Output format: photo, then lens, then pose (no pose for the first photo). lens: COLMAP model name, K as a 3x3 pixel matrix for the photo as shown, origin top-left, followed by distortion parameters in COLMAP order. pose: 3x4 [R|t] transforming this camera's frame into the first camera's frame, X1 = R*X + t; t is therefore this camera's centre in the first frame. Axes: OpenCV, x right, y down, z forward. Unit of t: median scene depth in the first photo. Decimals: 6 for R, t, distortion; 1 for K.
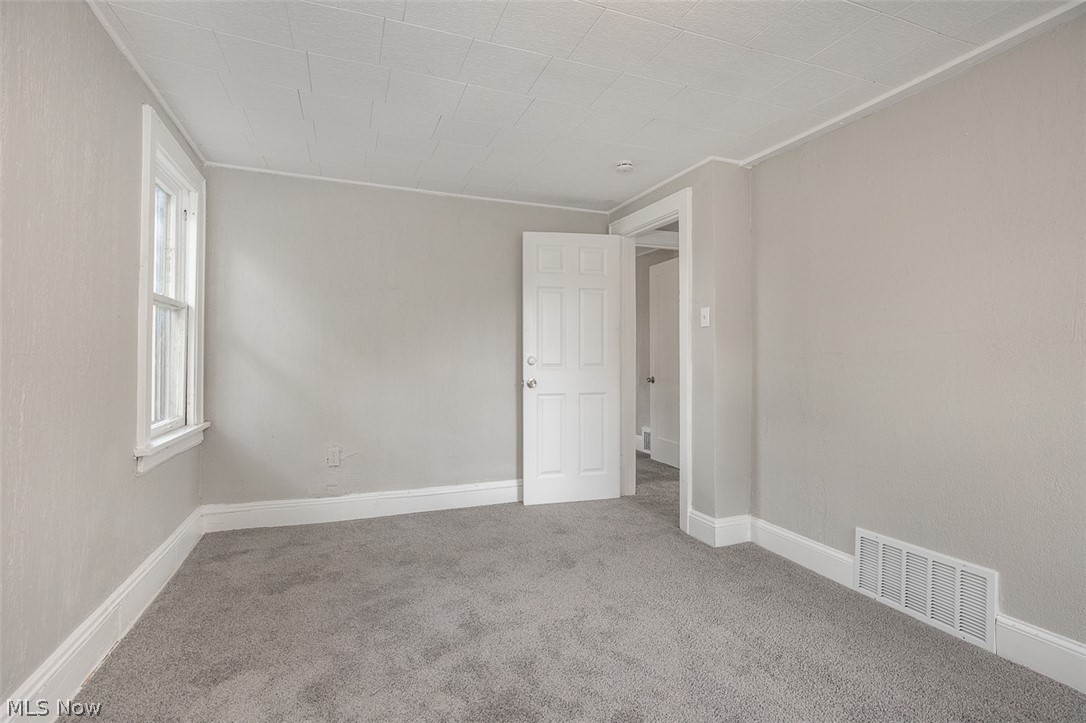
lens RADIAL K [[502.9, 0, 552.4], [0, 502.9, 355.7], [0, 0, 1]] dist [-0.008737, 0.000459]
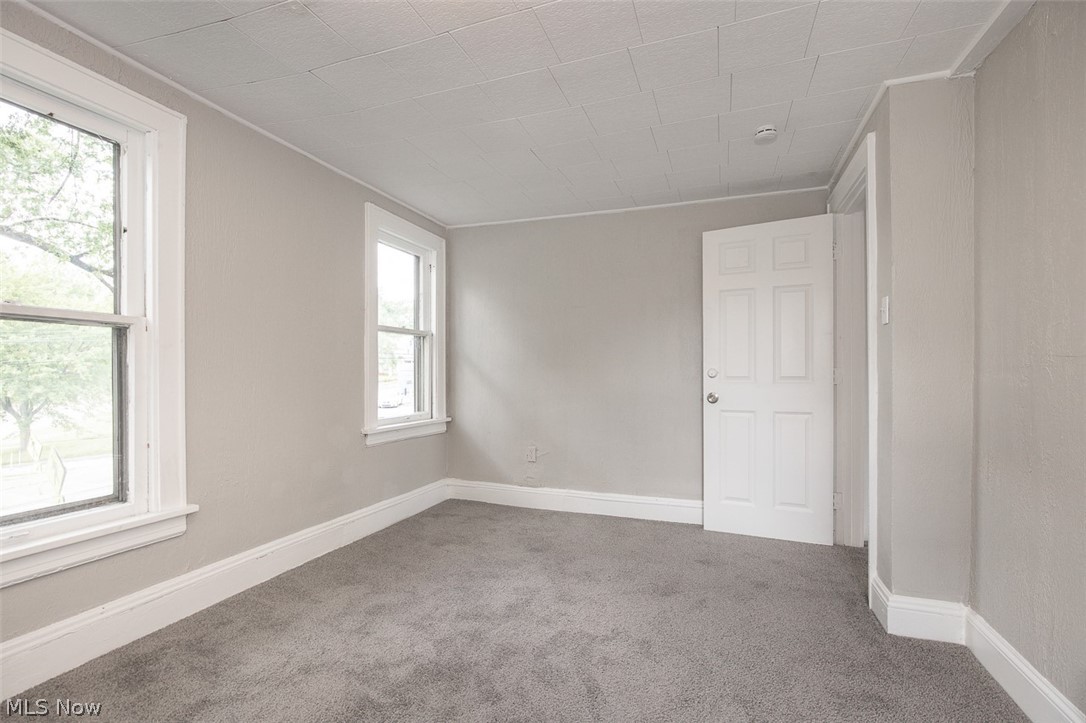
lens RADIAL K [[502.9, 0, 541.3], [0, 502.9, 379.5], [0, 0, 1]] dist [-0.008737, 0.000459]
pose [[0.747661, 0.008031, -0.664032, 0.411128], [0.003480, 0.999866, 0.016012, 0.007872], [0.664071, -0.014282, 0.747533, 0.143460]]
